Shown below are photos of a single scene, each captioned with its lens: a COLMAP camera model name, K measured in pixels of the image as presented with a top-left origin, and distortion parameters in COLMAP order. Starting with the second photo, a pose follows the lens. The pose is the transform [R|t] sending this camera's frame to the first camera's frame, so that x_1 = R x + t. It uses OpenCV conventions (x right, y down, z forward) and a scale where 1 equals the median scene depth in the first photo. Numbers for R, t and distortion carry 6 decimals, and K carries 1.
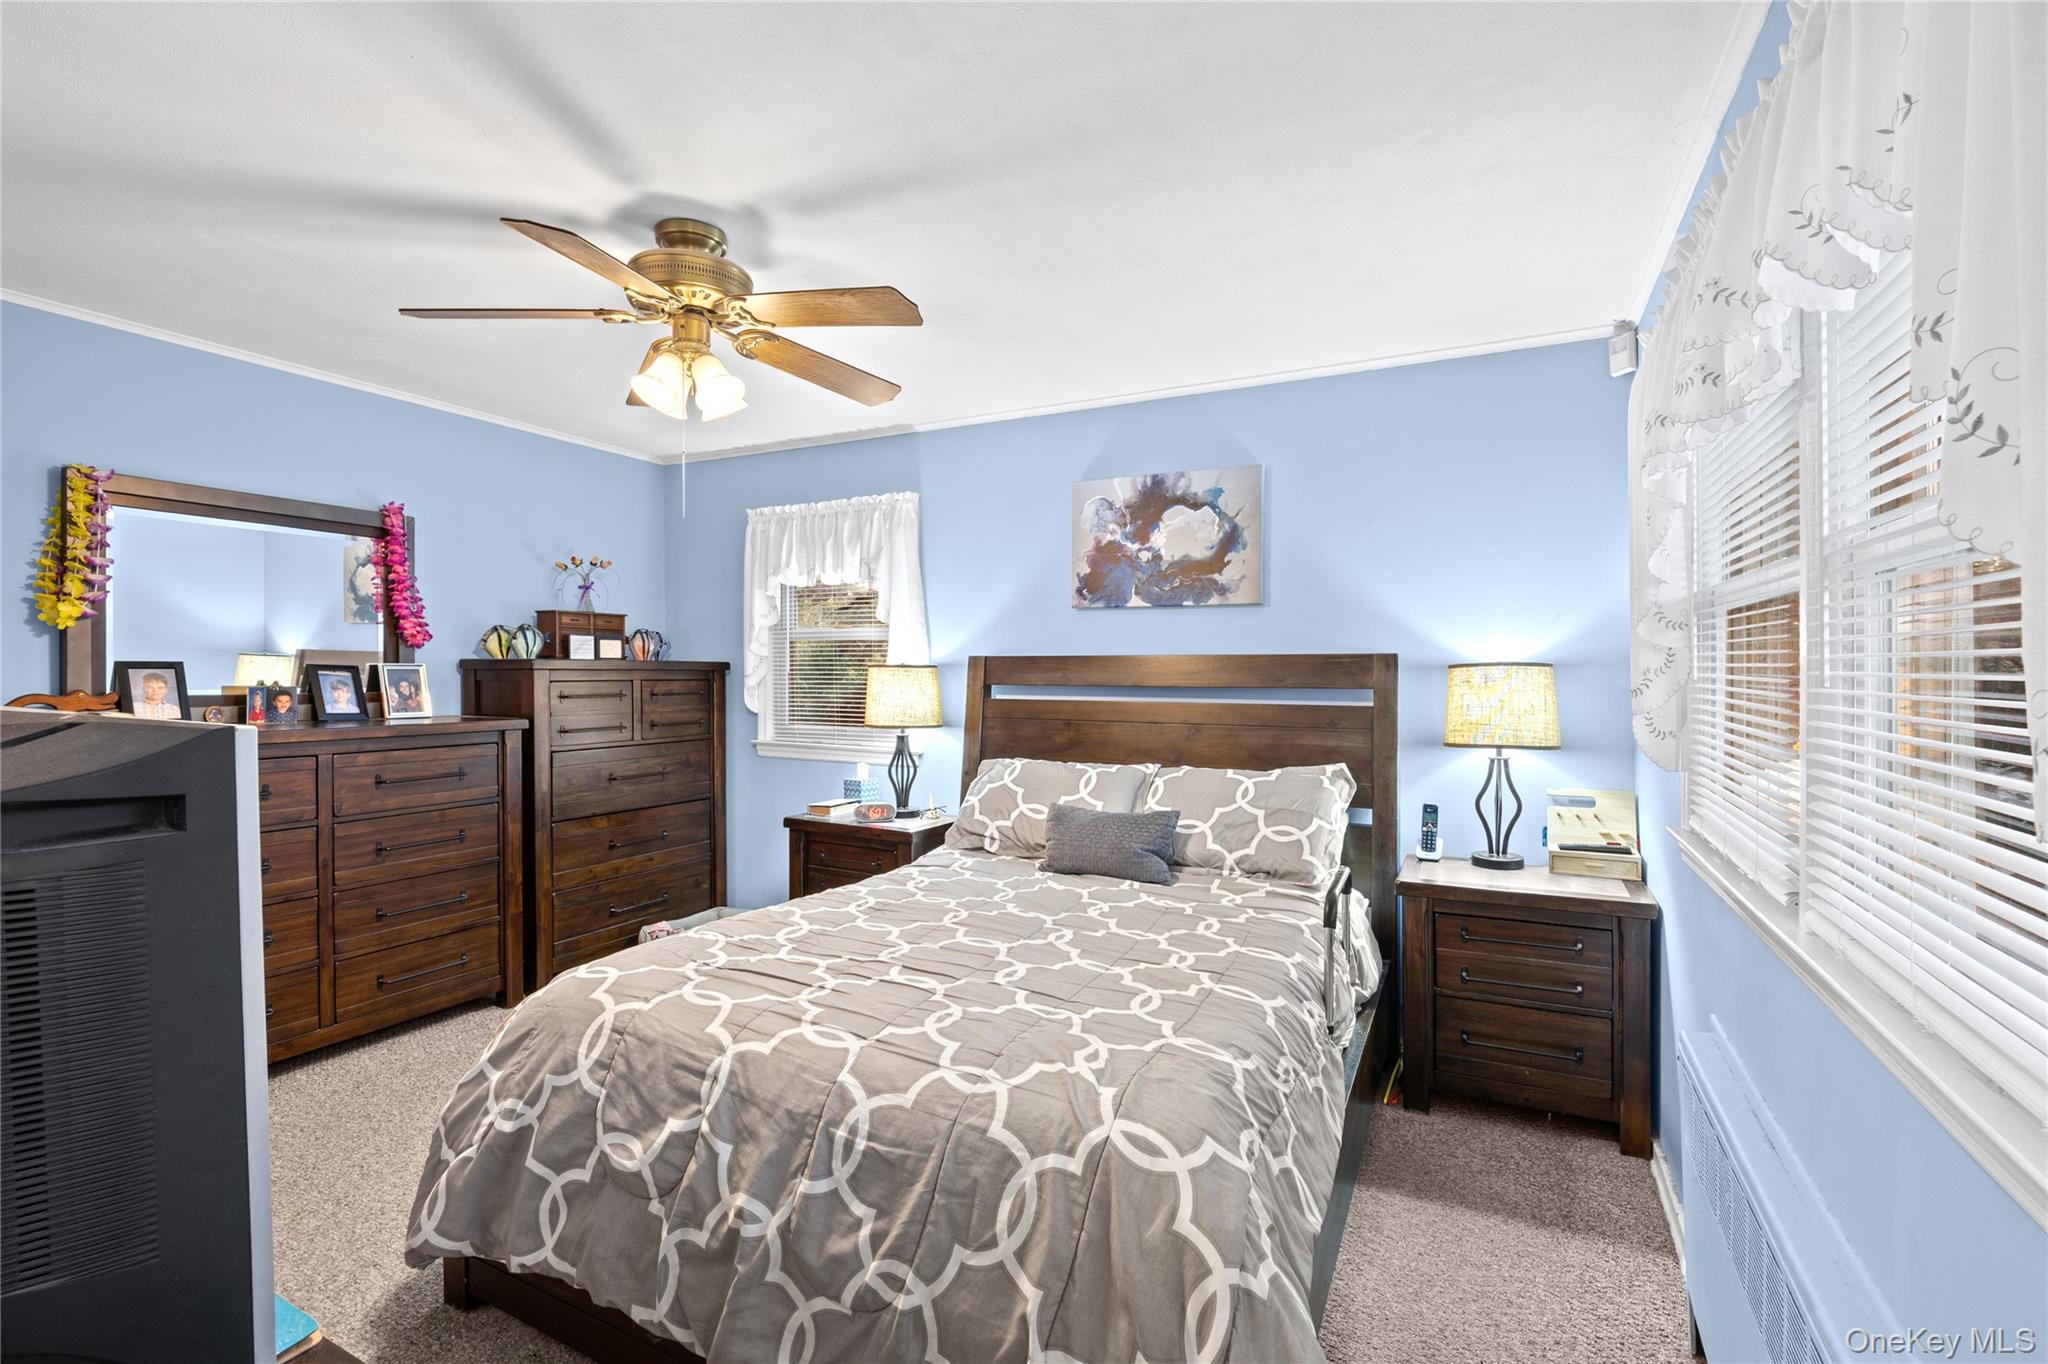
lens RADIAL K [[936.8, 0, 1020.9], [0, 936.8, 675.4], [0, 0, 1]] dist [-0.012511, 0.000008]
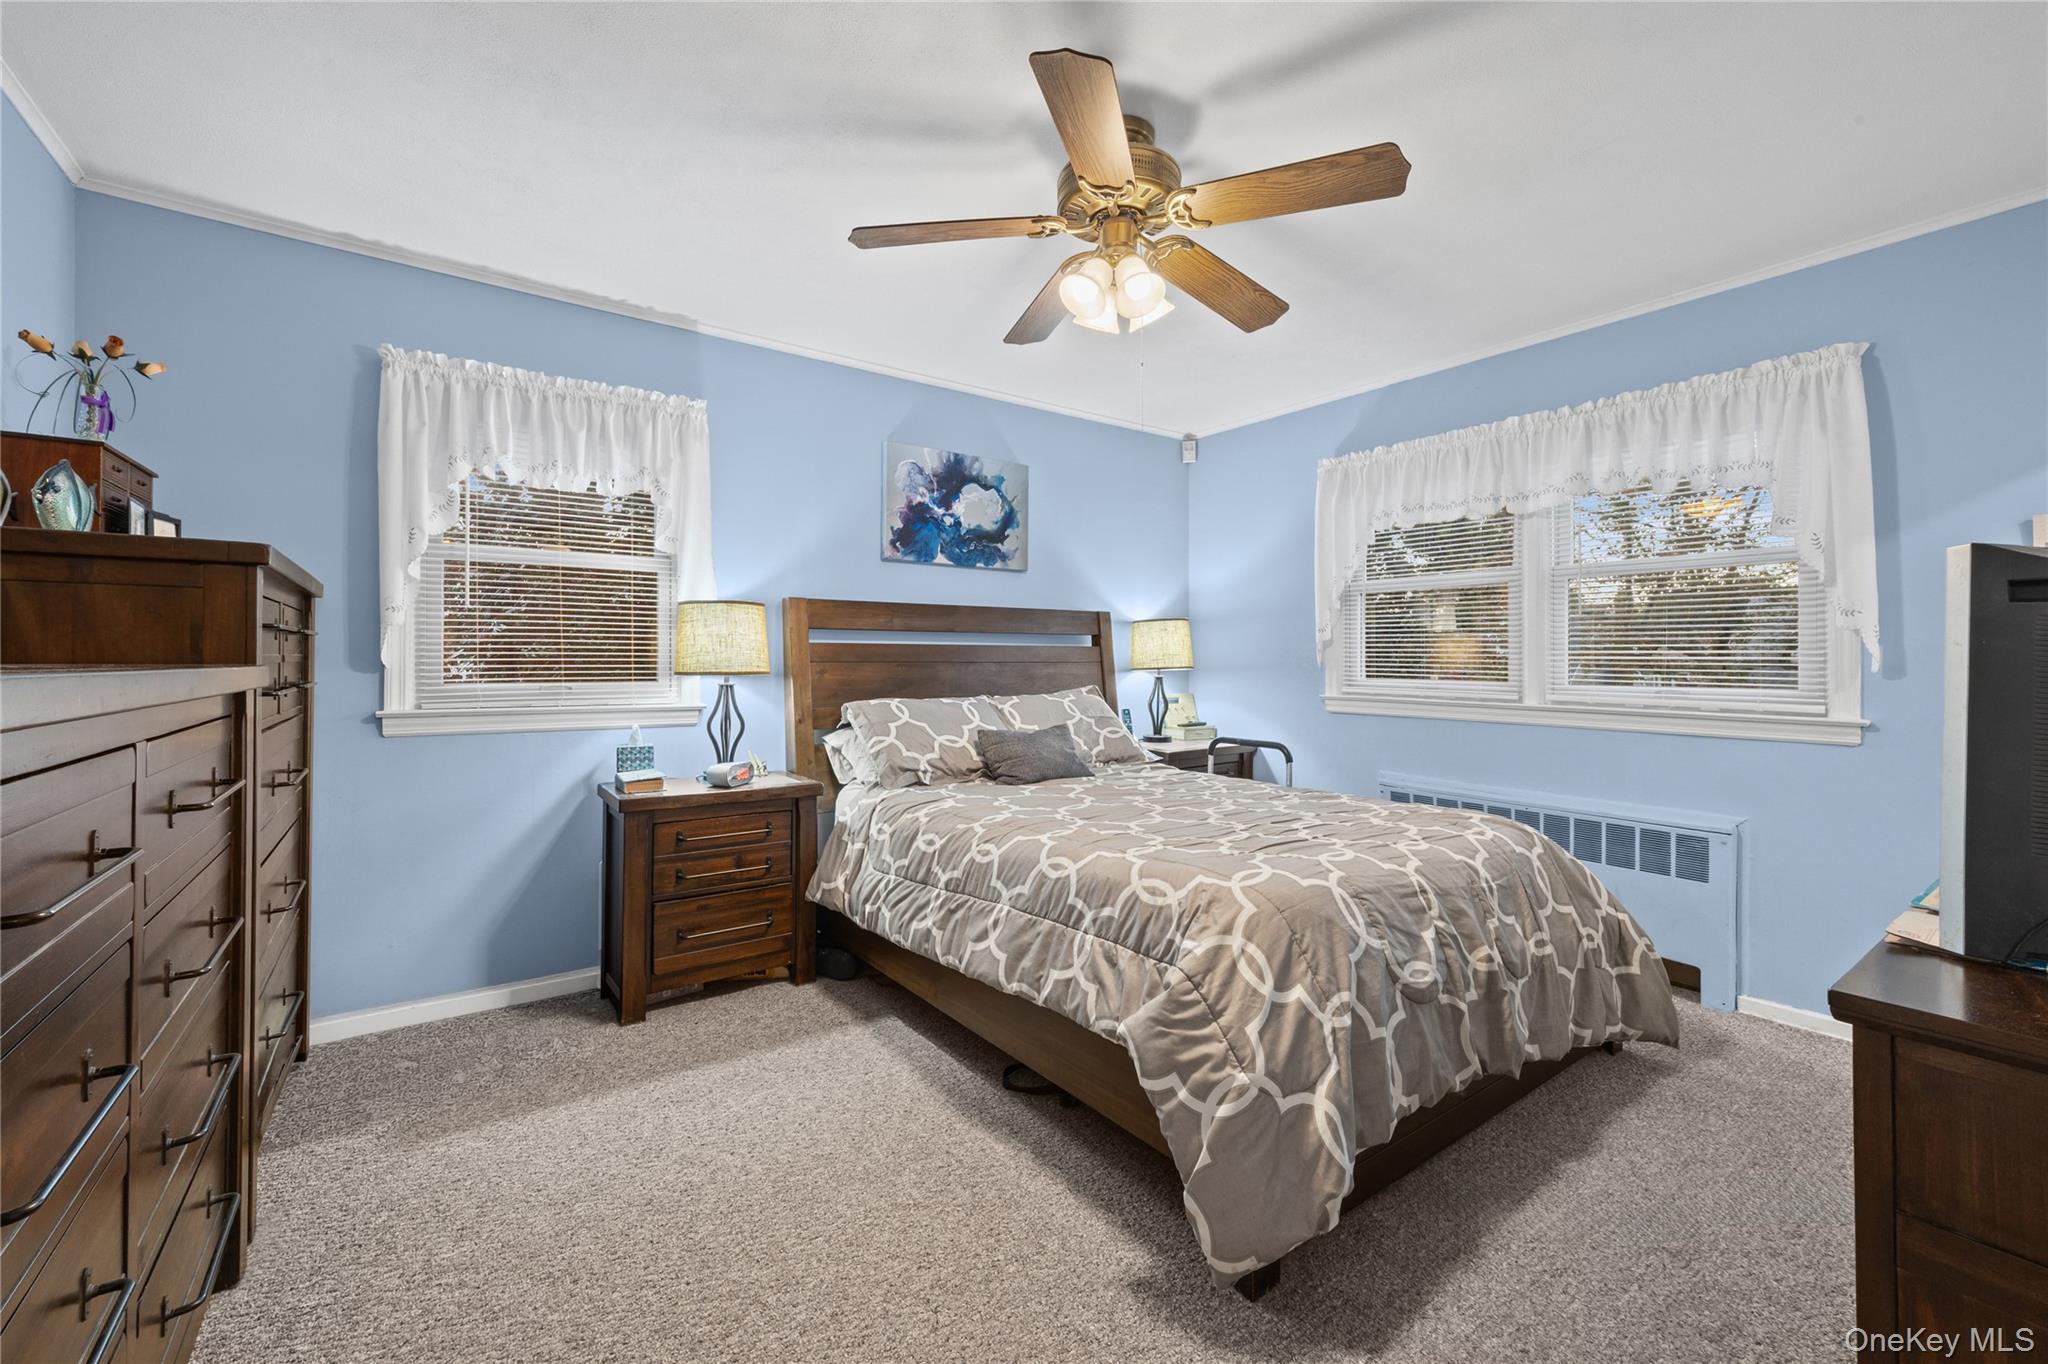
lens RADIAL K [[823.0, 0, 1041.8], [0, 823.0, 650.9], [0, 0, 1]] dist [0.004156, 0.000267]
pose [[0.439562, 0.006329, 0.898190, -0.754284], [0.004500, 0.999947, -0.009249, 0.046497], [-0.898201, 0.008107, 0.439510, 0.453135]]
